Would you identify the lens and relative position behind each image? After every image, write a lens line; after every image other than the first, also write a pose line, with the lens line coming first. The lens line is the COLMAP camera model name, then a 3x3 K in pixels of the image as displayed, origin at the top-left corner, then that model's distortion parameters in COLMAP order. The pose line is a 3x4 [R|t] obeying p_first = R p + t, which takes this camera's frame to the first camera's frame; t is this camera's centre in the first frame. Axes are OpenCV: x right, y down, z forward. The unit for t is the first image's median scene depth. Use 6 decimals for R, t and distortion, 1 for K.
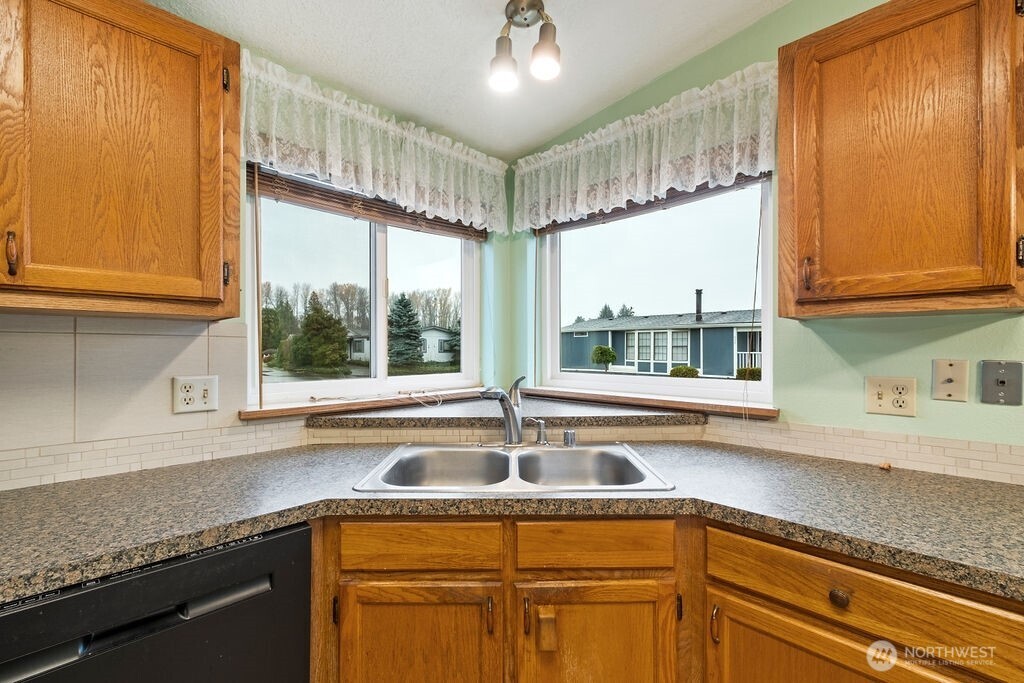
lens RADIAL K [[435.5, 0, 516.1], [0, 435.5, 348.5], [0, 0, 1]] dist [-0.003518, 0.002168]
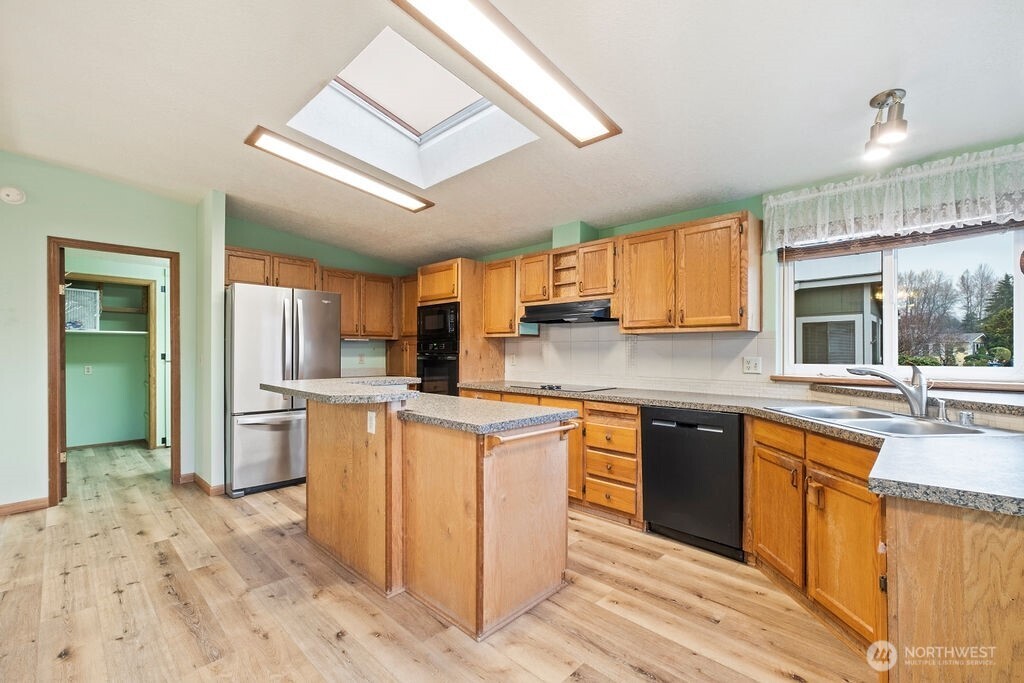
lens RADIAL K [[435.5, 0, 517.1], [0, 435.5, 352.4], [0, 0, 1]] dist [-0.003518, 0.002168]
pose [[0.018021, 0.003791, -0.999830, 1.210526], [0.000548, 0.999993, 0.003802, 0.026723], [0.999837, -0.000616, 0.018019, -0.185461]]
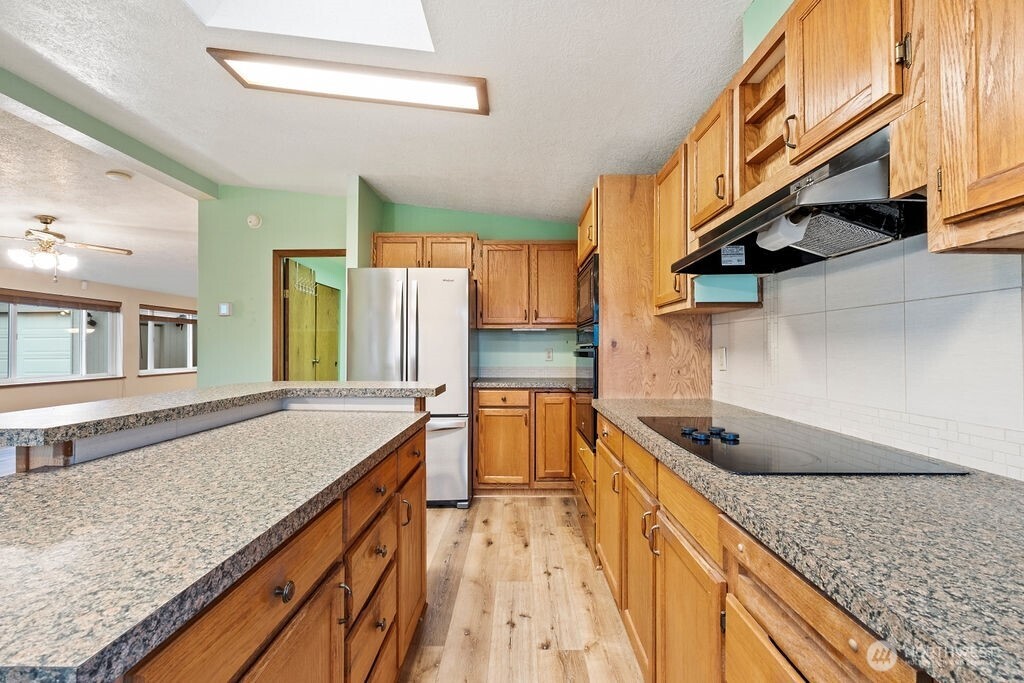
lens RADIAL K [[435.5, 0, 512.7], [0, 435.5, 344.6], [0, 0, 1]] dist [-0.003518, 0.002168]
pose [[-0.715910, -0.004161, -0.698180, -0.179841], [0.003492, 0.999948, -0.009540, 0.050422], [0.698184, -0.009268, -0.715859, 0.360119]]
